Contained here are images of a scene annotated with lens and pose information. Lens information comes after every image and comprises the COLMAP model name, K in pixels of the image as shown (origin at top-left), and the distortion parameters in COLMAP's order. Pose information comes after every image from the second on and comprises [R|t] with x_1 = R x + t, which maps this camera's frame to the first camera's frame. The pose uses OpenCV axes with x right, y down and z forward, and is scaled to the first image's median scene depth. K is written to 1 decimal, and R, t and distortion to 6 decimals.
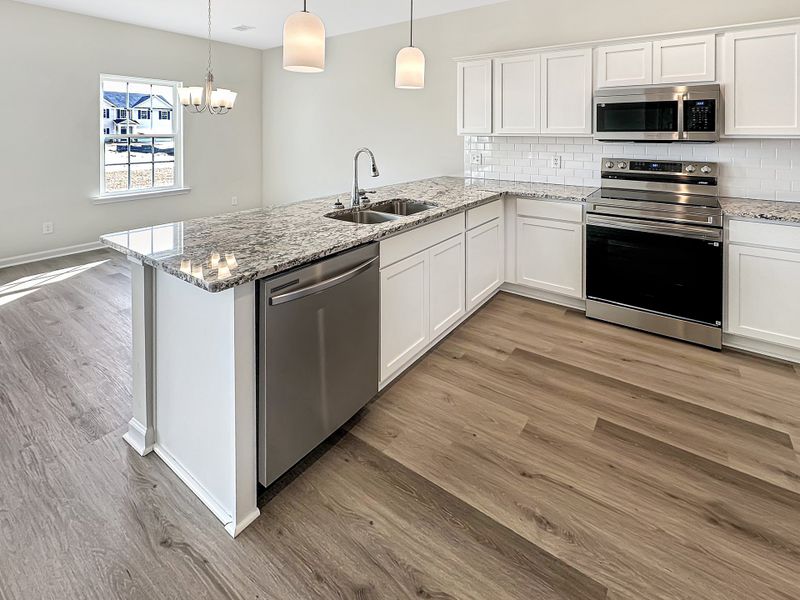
lens RADIAL K [[400.9, 0, 372.8], [0, 400.9, 234.6], [0, 0, 1]] dist [0.003300, 0.000692]
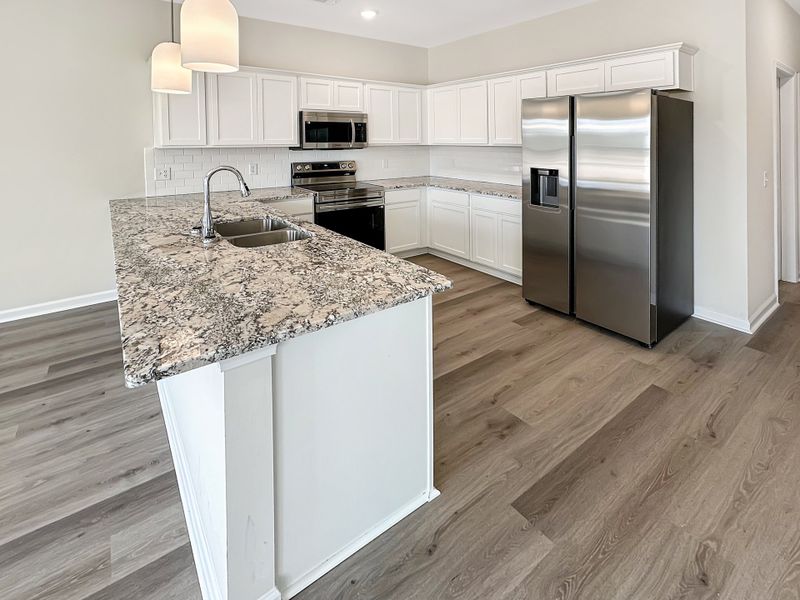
lens RADIAL K [[393.4, 0, 401.8], [0, 393.4, 276.6], [0, 0, 1]] dist [-0.003965, -0.000400]
pose [[0.248686, -0.320184, 0.914132, -0.759045], [0.239373, 0.934823, 0.262311, -0.114714], [-0.938539, 0.153585, 0.309121, 0.395046]]
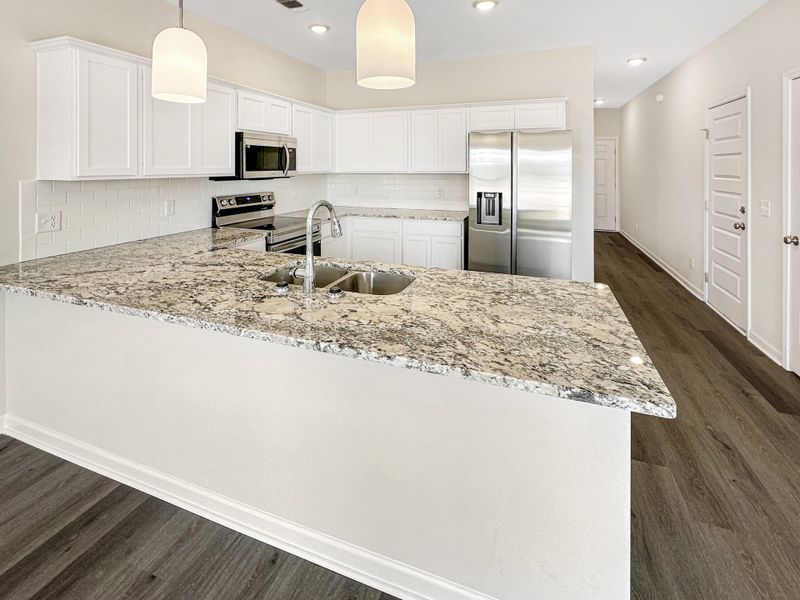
lens RADIAL K [[395.3, 0, 400.0], [0, 395.3, 300.0], [0, 0, 1]] dist [-0.000206, 0.000171]
pose [[-0.334333, -0.298874, 0.893810, -0.683034], [0.234123, 0.892317, 0.385949, -0.283477], [-0.912912, 0.338297, -0.228357, 1.070675]]
